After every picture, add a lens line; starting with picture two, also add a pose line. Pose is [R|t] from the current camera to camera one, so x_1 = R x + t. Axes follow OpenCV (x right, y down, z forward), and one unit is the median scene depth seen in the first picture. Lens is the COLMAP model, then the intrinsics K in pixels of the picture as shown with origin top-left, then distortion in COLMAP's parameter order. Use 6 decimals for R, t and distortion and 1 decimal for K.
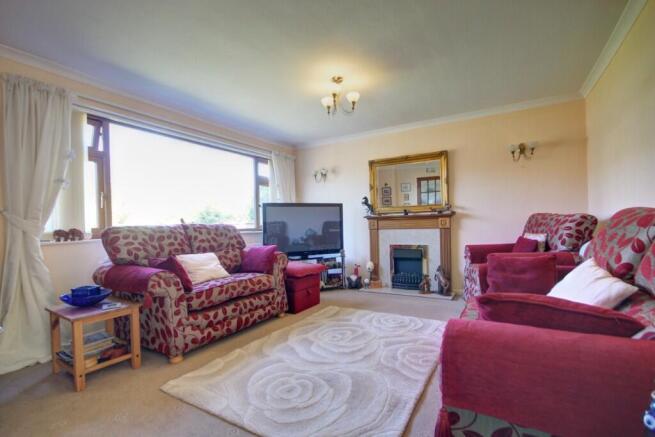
lens RADIAL K [[304.6, 0, 324.2], [0, 304.6, 231.4], [0, 0, 1]] dist [-0.001989, -0.000059]
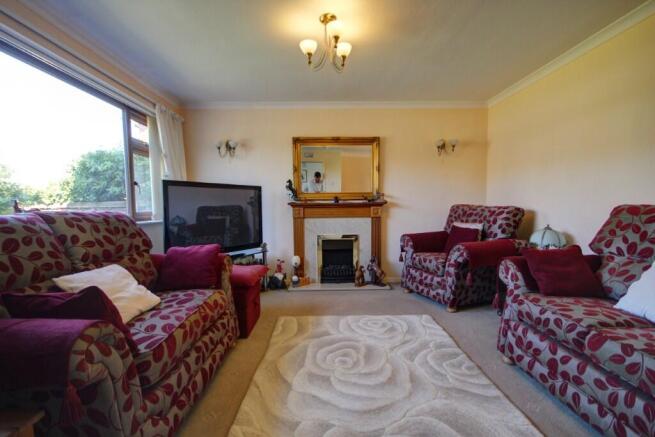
lens RADIAL K [[304.6, 0, 324.2], [0, 304.6, 231.4], [0, 0, 1]] dist [-0.001989, -0.000059]
pose [[0.850020, -0.027801, 0.526017, -0.306671], [0.001755, 0.998750, 0.049949, -0.016503], [-0.526748, -0.041535, 0.849006, 0.294952]]
